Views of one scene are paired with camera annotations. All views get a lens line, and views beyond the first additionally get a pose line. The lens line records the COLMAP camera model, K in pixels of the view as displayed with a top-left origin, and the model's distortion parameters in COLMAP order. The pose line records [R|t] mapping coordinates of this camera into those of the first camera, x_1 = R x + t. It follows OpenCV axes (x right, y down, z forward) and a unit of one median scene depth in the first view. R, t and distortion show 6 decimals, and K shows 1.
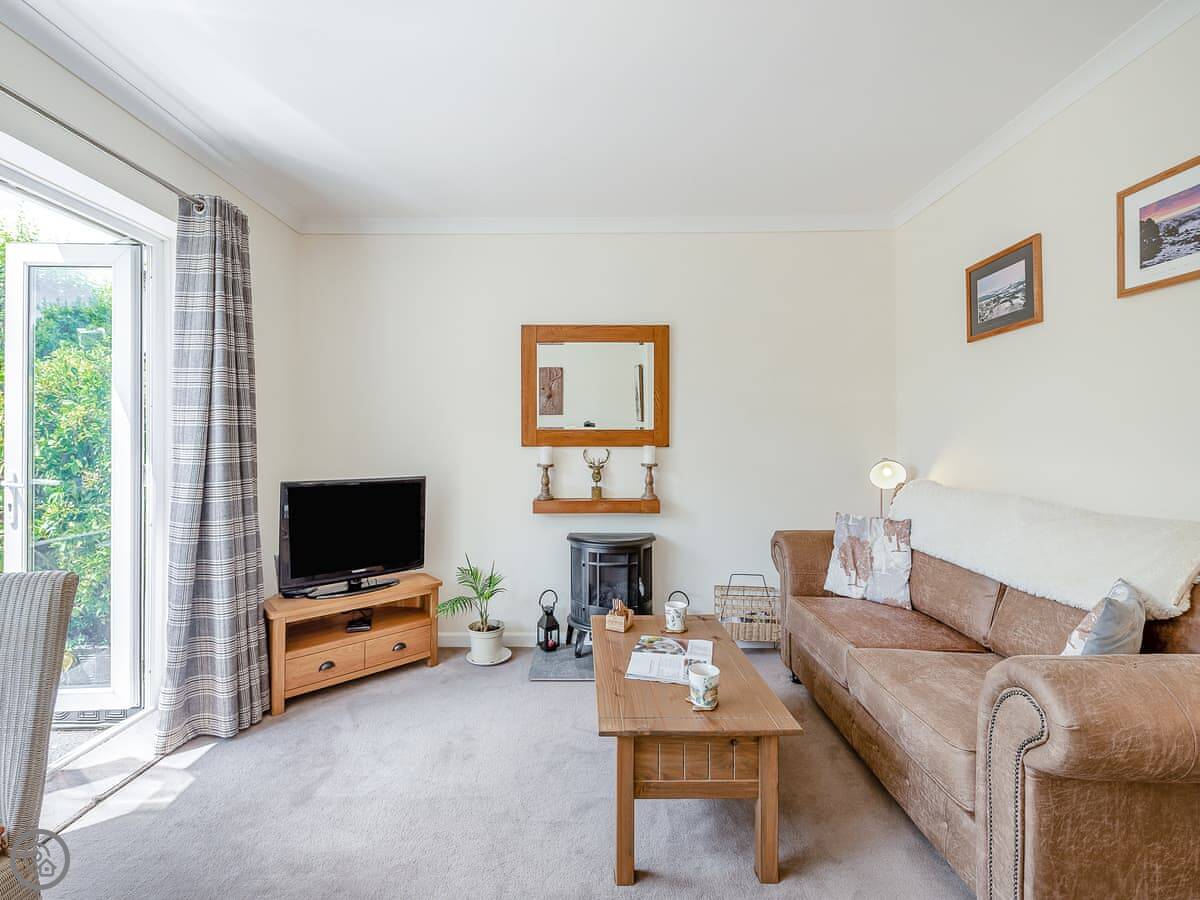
lens RADIAL K [[517.1, 0, 589.1], [0, 517.1, 439.1], [0, 0, 1]] dist [-0.004030, -0.001500]
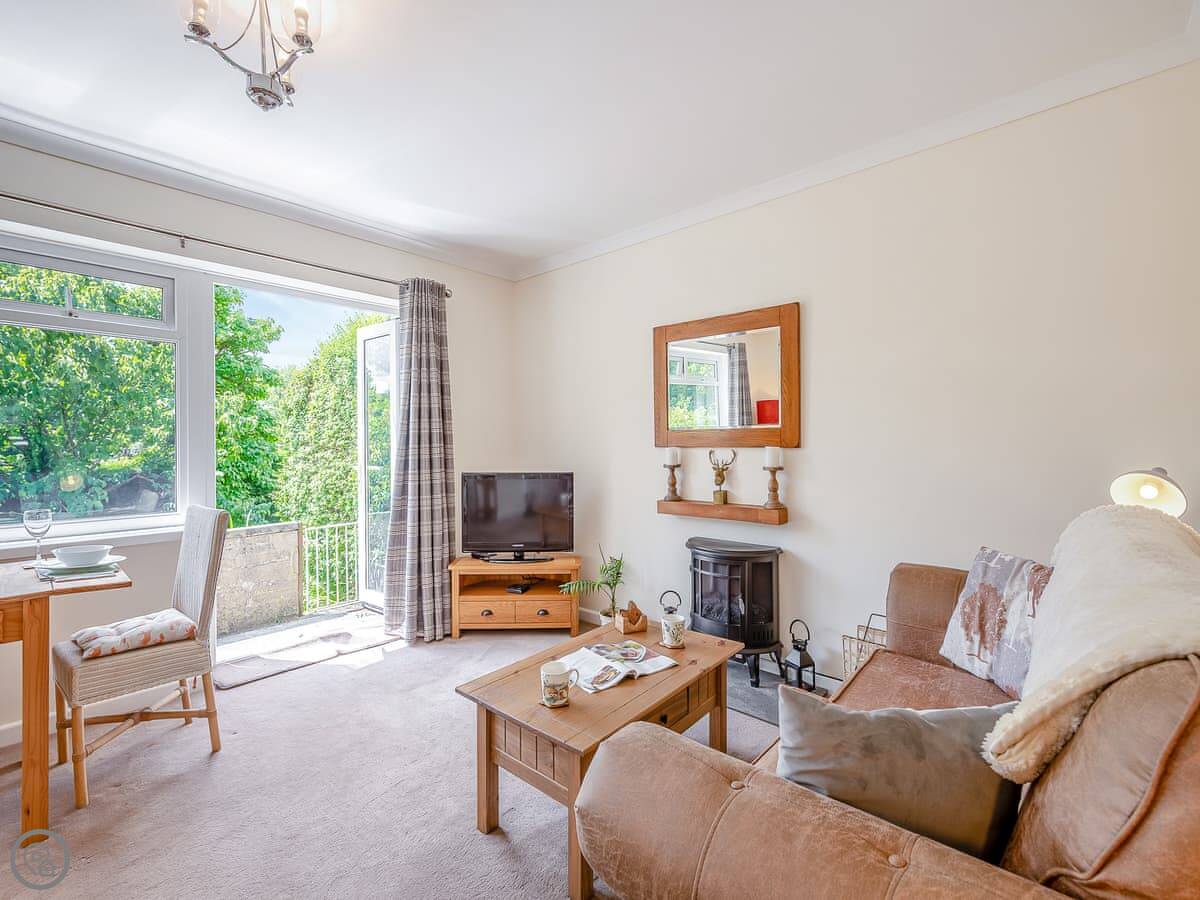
lens RADIAL K [[529.2, 0, 598.0], [0, 529.2, 445.9], [0, 0, 1]] dist [0.003916, -0.002083]
pose [[0.750766, -0.000595, -0.660568, 0.575156], [0.009192, 0.999912, 0.009546, 0.001610], [0.660504, -0.013239, 0.750706, 0.167532]]
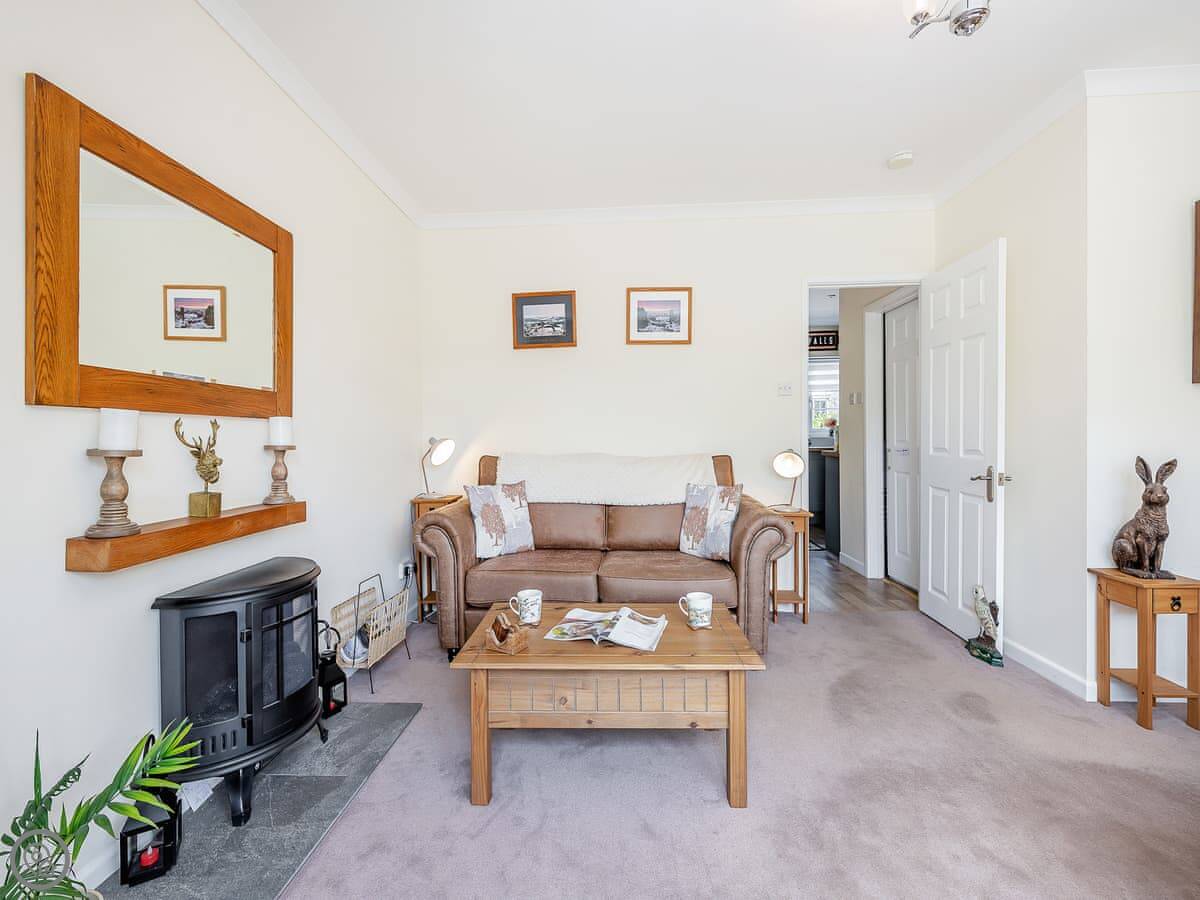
lens RADIAL K [[505.7, 0, 602.1], [0, 505.7, 442.9], [0, 0, 1]] dist [0.031344, -0.000367]
pose [[0.058321, -0.010868, 0.998239, -0.575986], [0.002888, 0.999938, 0.010718, 0.045933], [-0.998294, 0.002258, 0.058349, 0.686019]]
